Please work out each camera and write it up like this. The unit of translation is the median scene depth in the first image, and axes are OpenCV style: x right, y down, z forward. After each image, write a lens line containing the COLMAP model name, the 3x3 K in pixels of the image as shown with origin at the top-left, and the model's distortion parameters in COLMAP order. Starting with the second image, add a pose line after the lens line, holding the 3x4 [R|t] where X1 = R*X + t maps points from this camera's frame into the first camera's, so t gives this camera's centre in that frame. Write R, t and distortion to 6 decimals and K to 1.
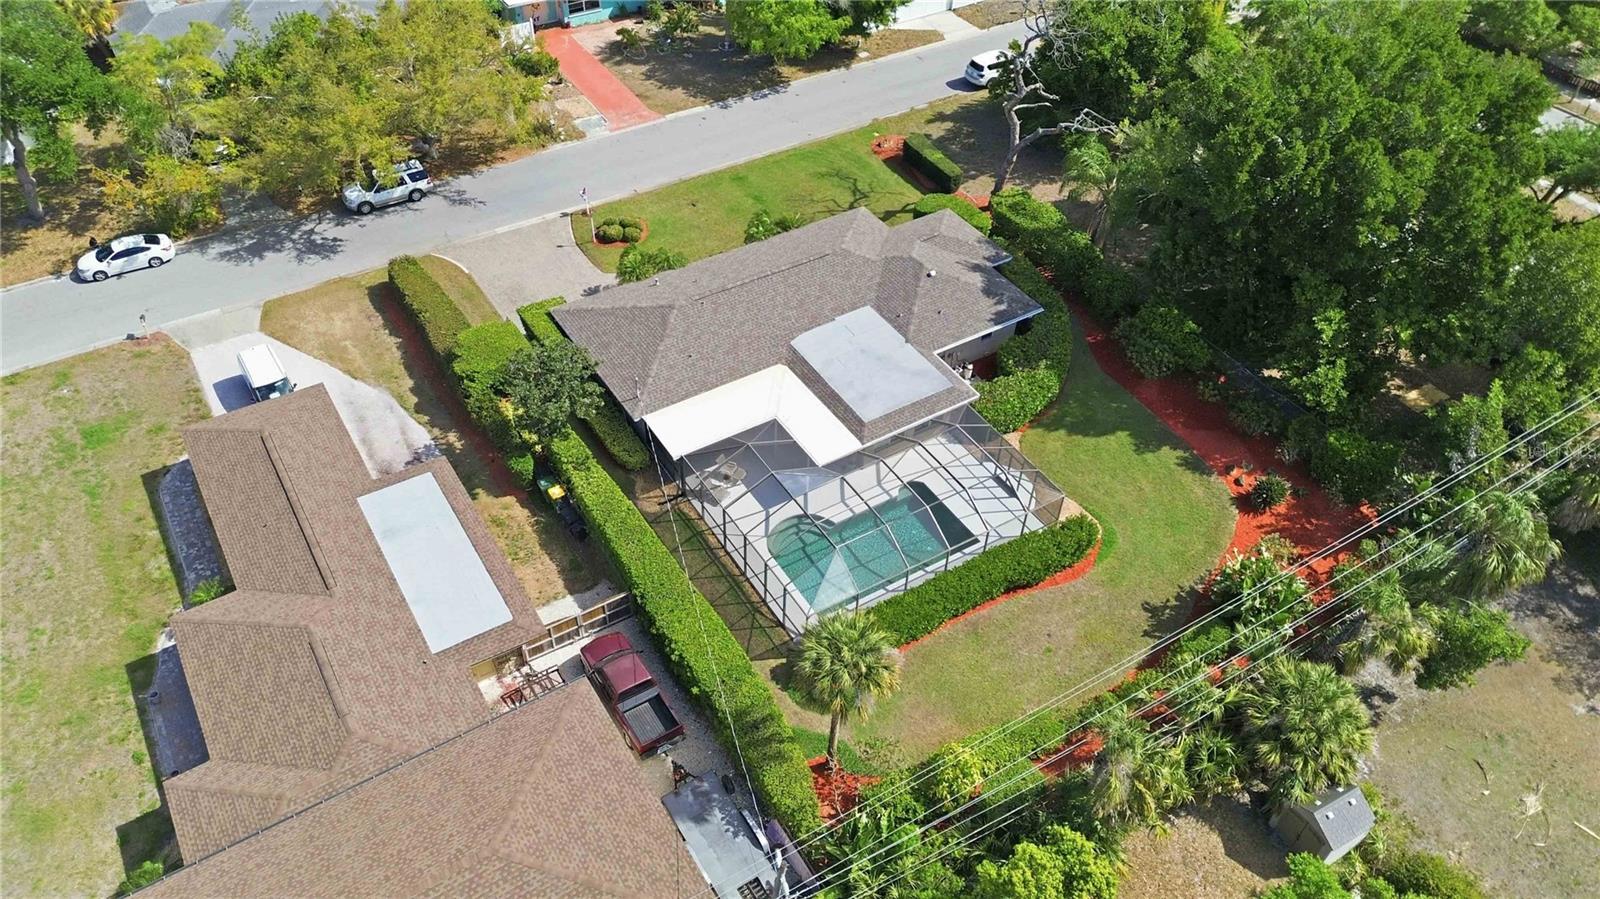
lens RADIAL K [[1128.5, 0, 795.0], [0, 1128.5, 452.8], [0, 0, 1]] dist [0.083870, -0.089213]
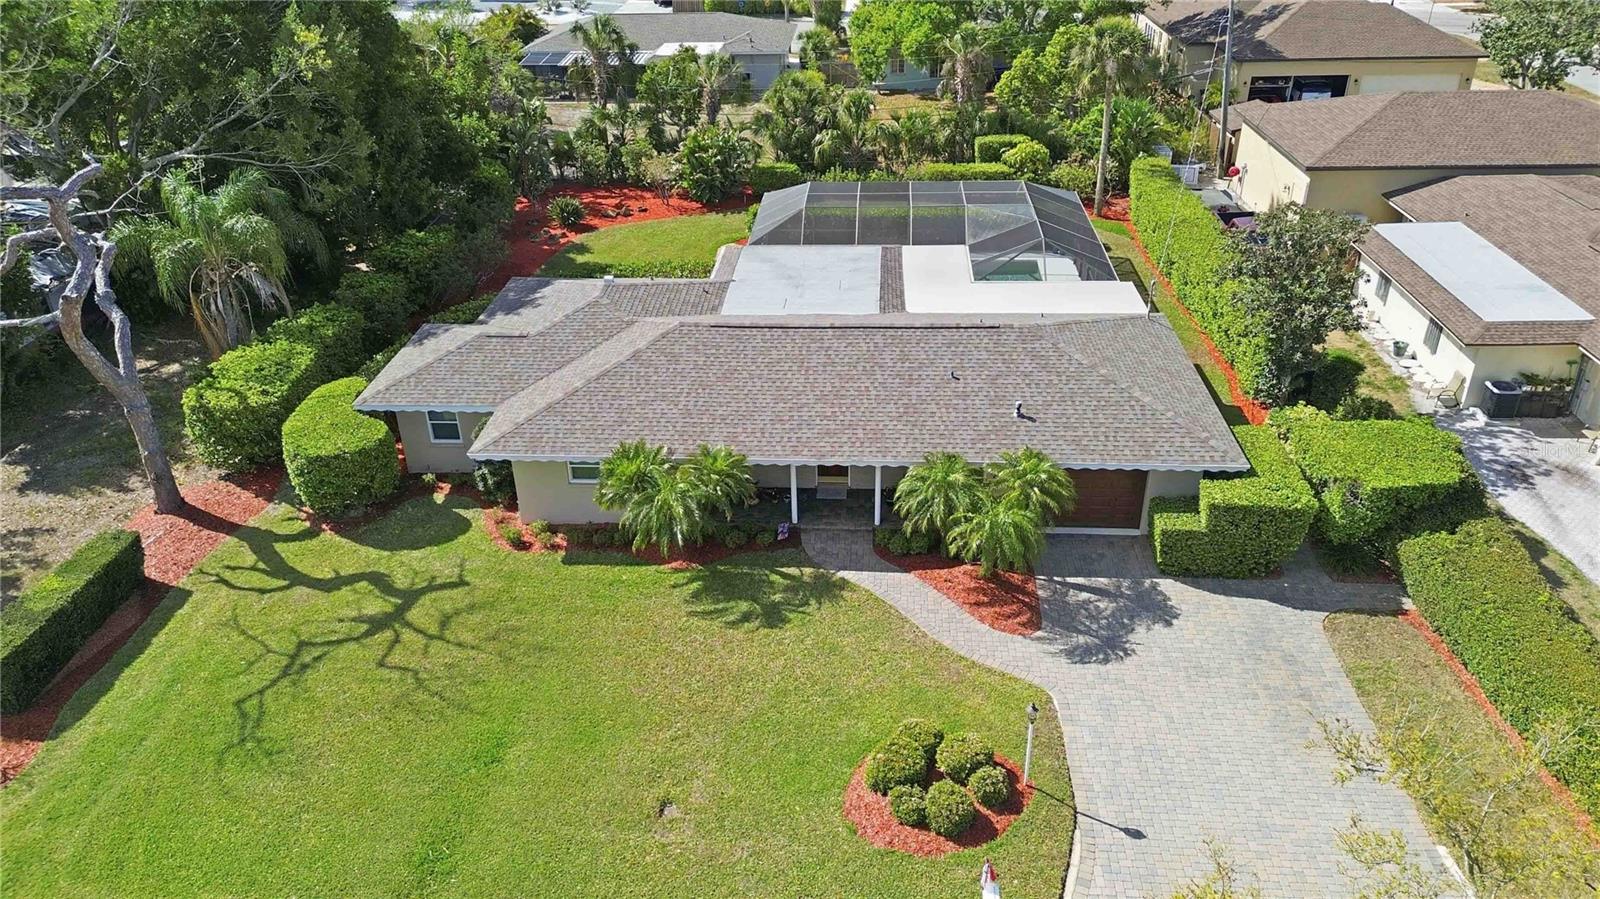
lens RADIAL K [[1128.5, 0, 794.2], [0, 1128.5, 456.2], [0, 0, 1]] dist [0.083870, -0.089213]
pose [[-0.808204, -0.292734, 0.510992, -0.316577], [0.415254, 0.331983, 0.846966, -0.638019], [-0.417577, 0.896713, -0.146751, 1.190672]]
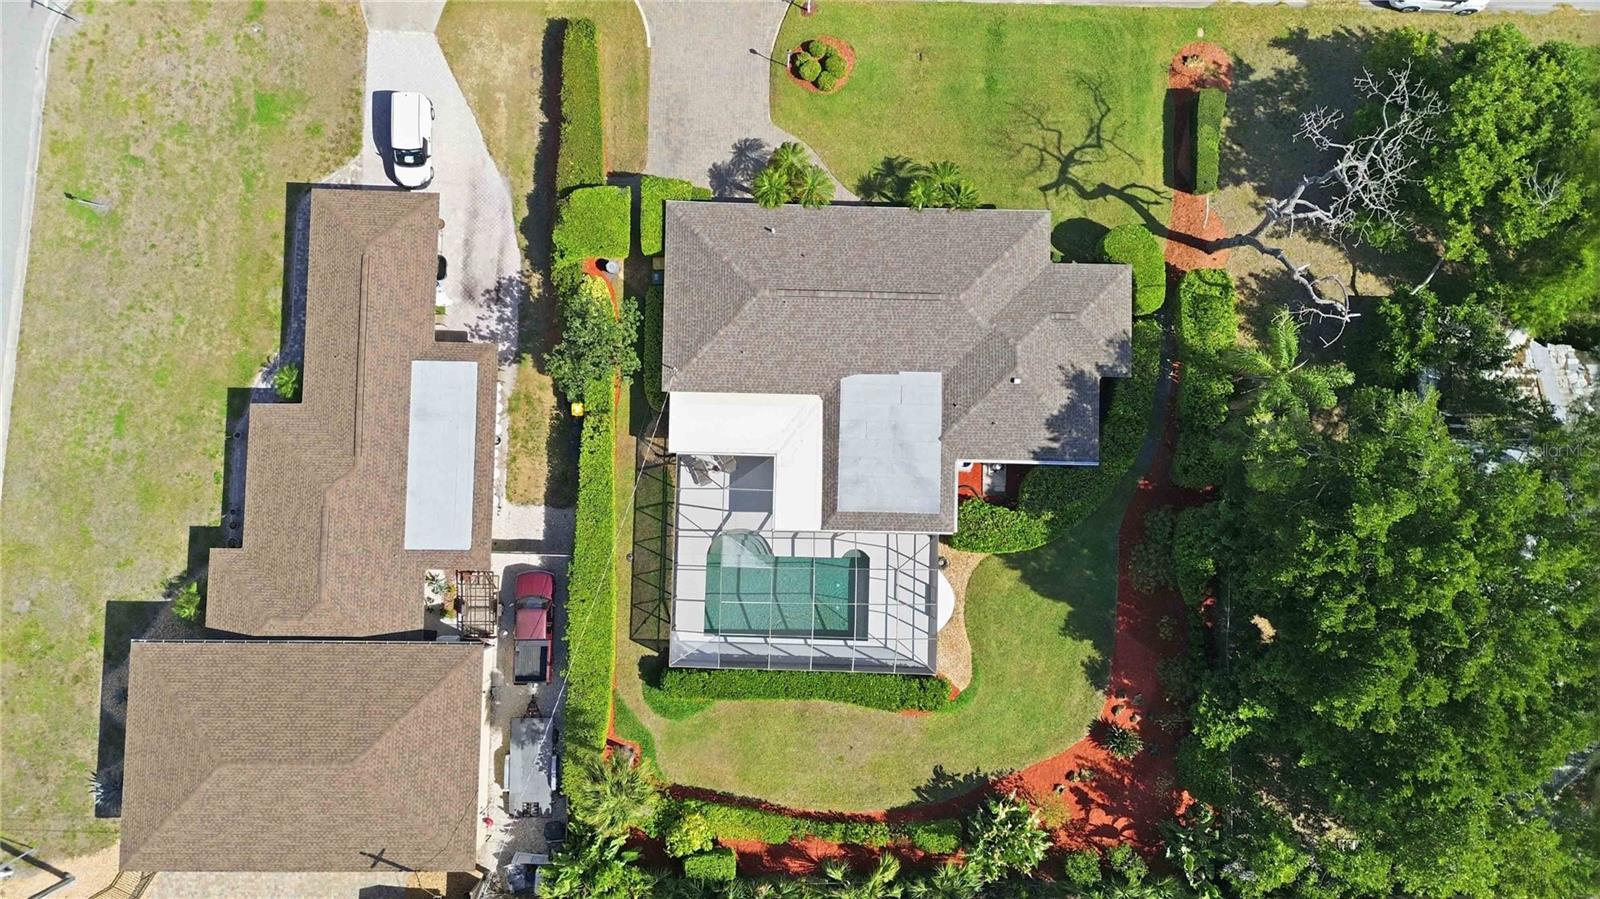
lens RADIAL K [[1128.5, 0, 792.5], [0, 1128.5, 451.3], [0, 0, 1]] dist [0.083870, -0.089213]
pose [[0.836127, 0.547452, -0.034468, 0.030299], [-0.389210, 0.636374, 0.665991, -0.716787], [0.386533, -0.543437, 0.745163, 0.192597]]
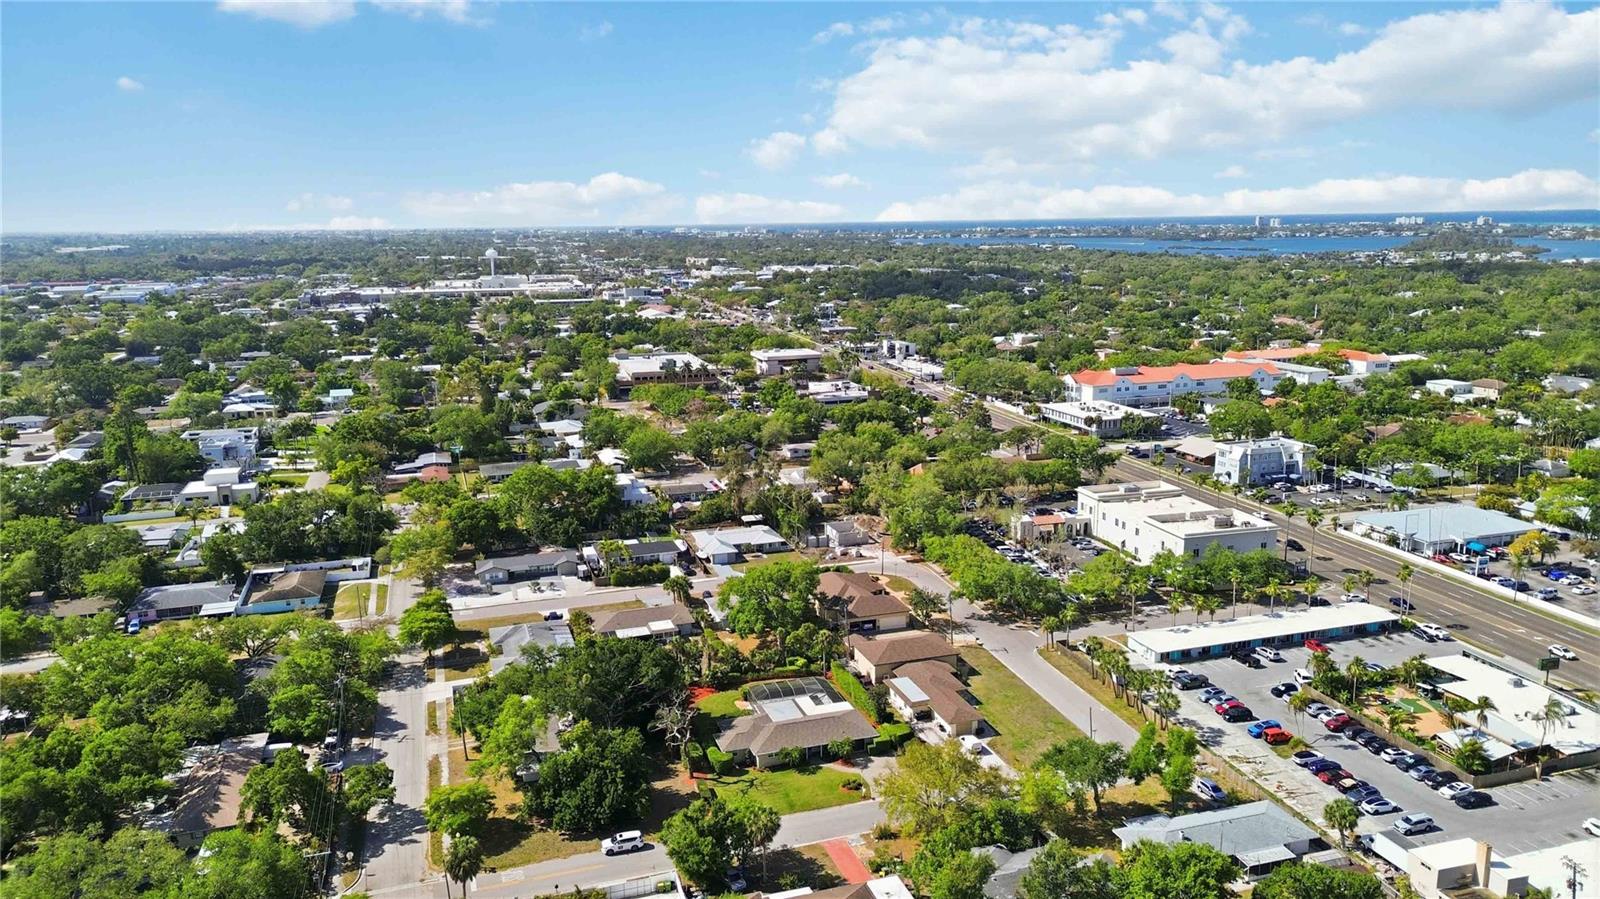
lens RADIAL K [[1128.5, 0, 802.1], [0, 1128.5, 425.9], [0, 0, 1]] dist [0.083870, -0.089213]
pose [[-0.970274, -0.056618, 0.235292, -0.692699], [0.160316, 0.577953, 0.800168, -3.086723], [-0.181292, 0.814104, -0.551696, 2.083952]]
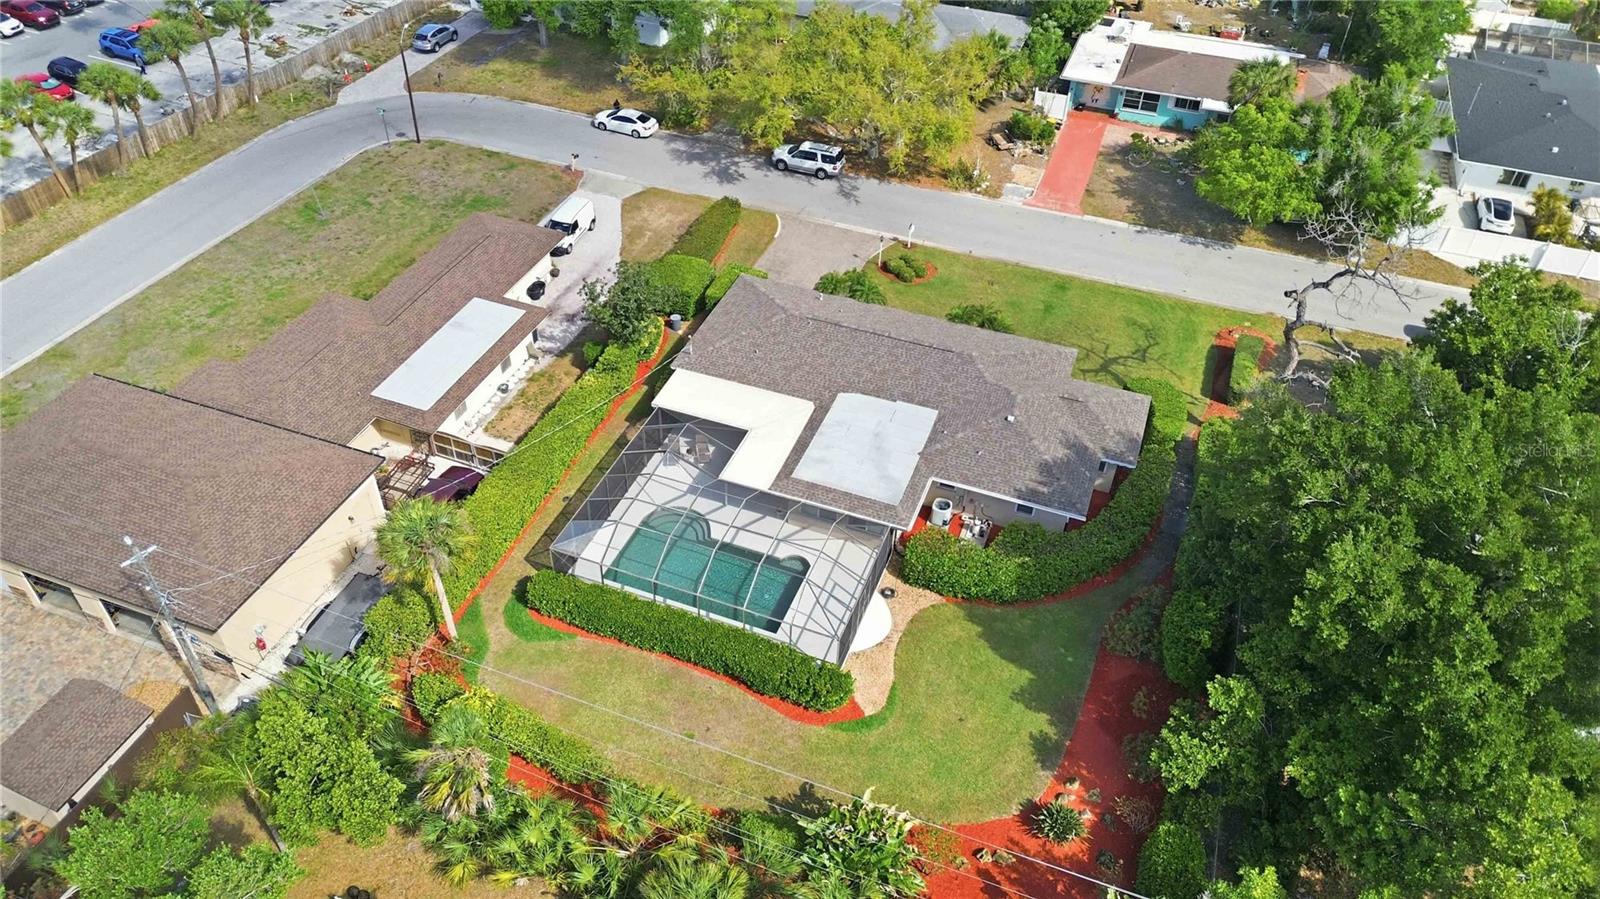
lens RADIAL K [[1128.5, 0, 791.5], [0, 1128.5, 452.4], [0, 0, 1]] dist [0.083870, -0.089213]
pose [[0.605923, 0.519658, -0.602340, 0.610520], [-0.564236, 0.814486, 0.135091, -0.167887], [0.560799, 0.258007, 0.786726, 0.191861]]
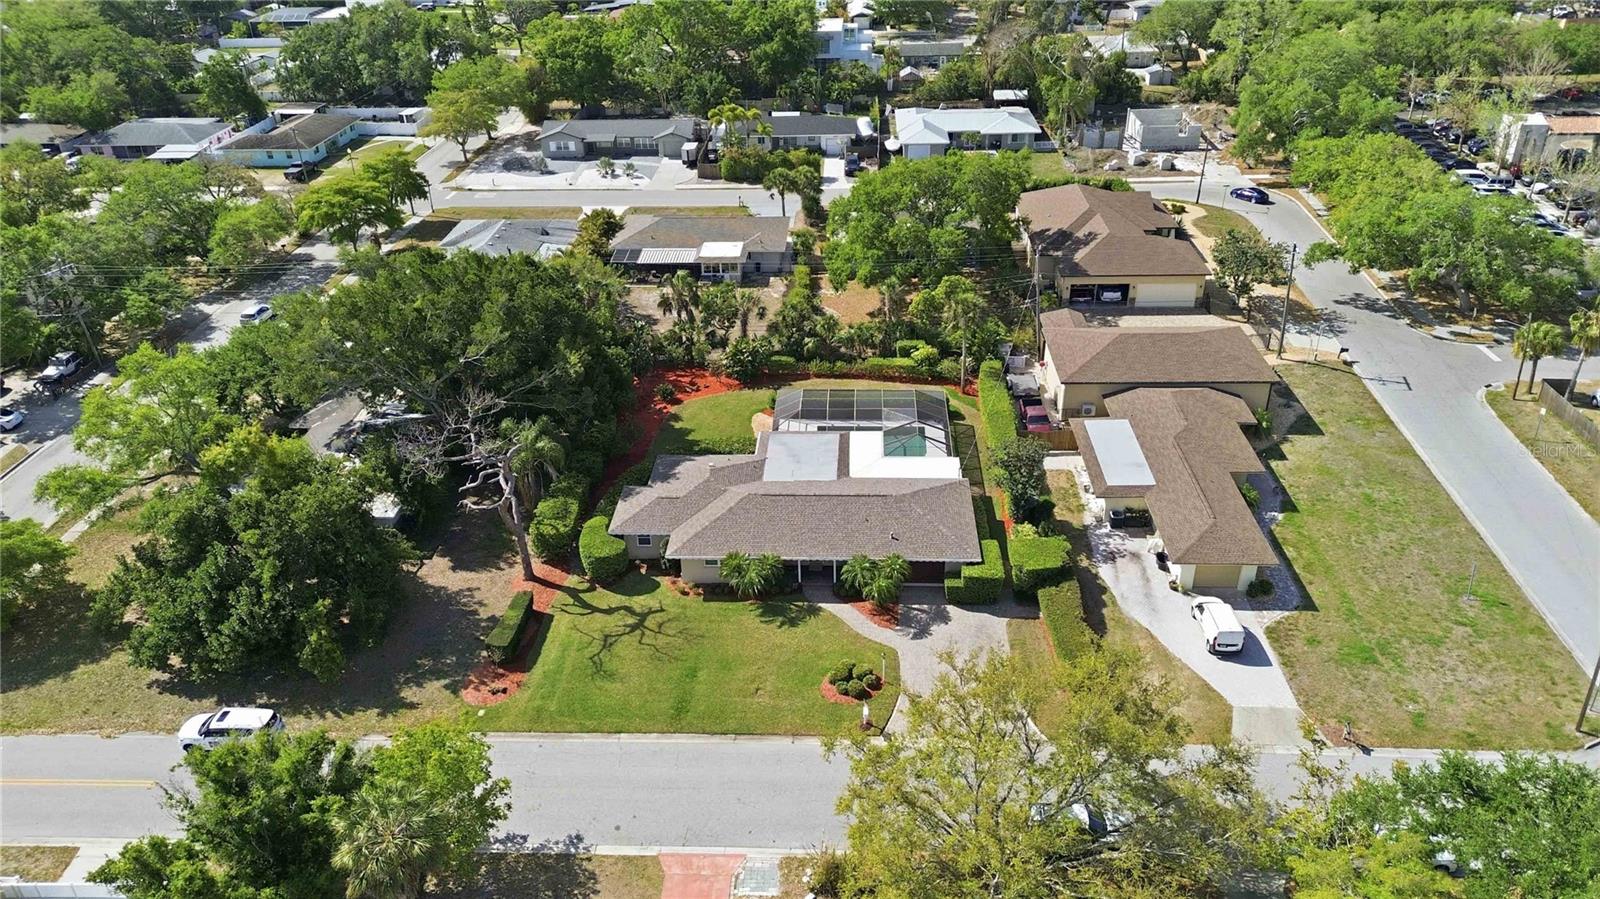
lens RADIAL K [[1128.5, 0, 795.8], [0, 1128.5, 457.8], [0, 0, 1]] dist [0.083870, -0.089213]
pose [[-0.817888, -0.286894, 0.498749, -0.643741], [0.407522, 0.323081, 0.854133, -1.309809], [-0.406182, 0.901837, -0.147329, 1.202540]]
